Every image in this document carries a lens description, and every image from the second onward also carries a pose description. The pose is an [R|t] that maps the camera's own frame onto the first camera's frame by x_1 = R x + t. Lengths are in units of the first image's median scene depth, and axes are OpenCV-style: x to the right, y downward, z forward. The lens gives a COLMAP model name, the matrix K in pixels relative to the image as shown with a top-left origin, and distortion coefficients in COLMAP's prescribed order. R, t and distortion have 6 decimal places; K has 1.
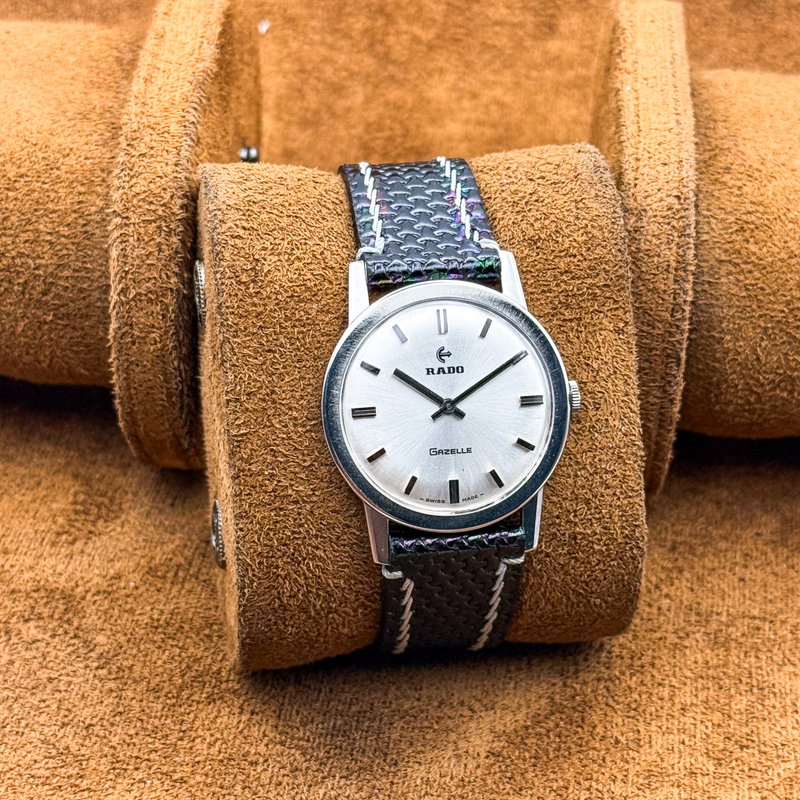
lens RADIAL K [[2092.8, 0, 382.3], [0, 2092.8, 399.4], [0, 0, 1]] dist [-0.038320, 0.119653]
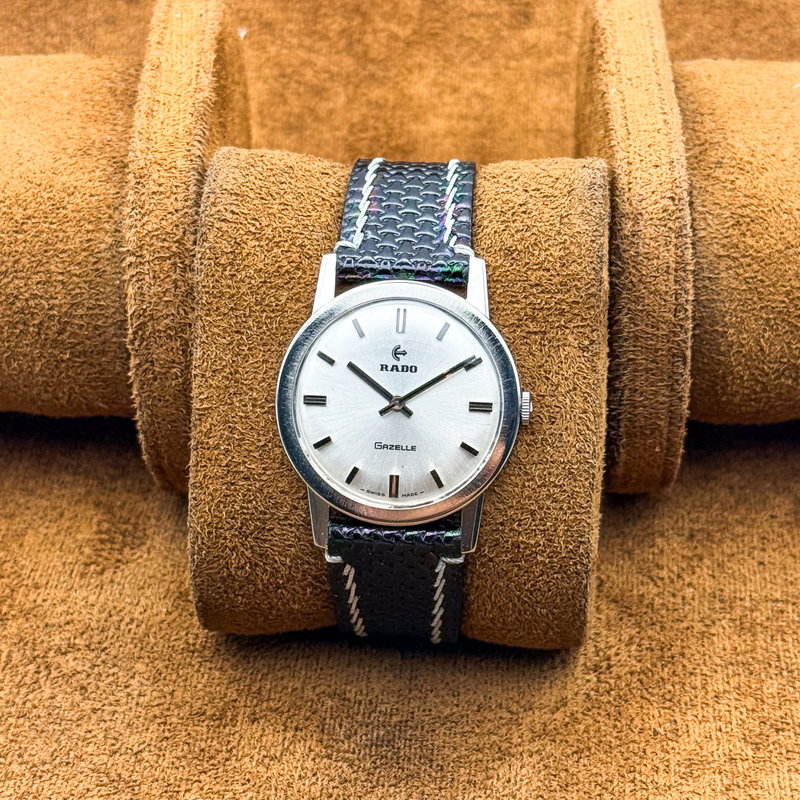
lens RADIAL K [[2092.8, 0, 382.3], [0, 2092.8, 399.4], [0, 0, 1]] dist [-0.038320, 0.119653]
pose [[0.972984, 0.111101, -0.202383, 0.228483], [-0.107707, 0.993796, 0.027744, -0.026122], [0.204210, -0.005196, 0.978913, -0.007559]]
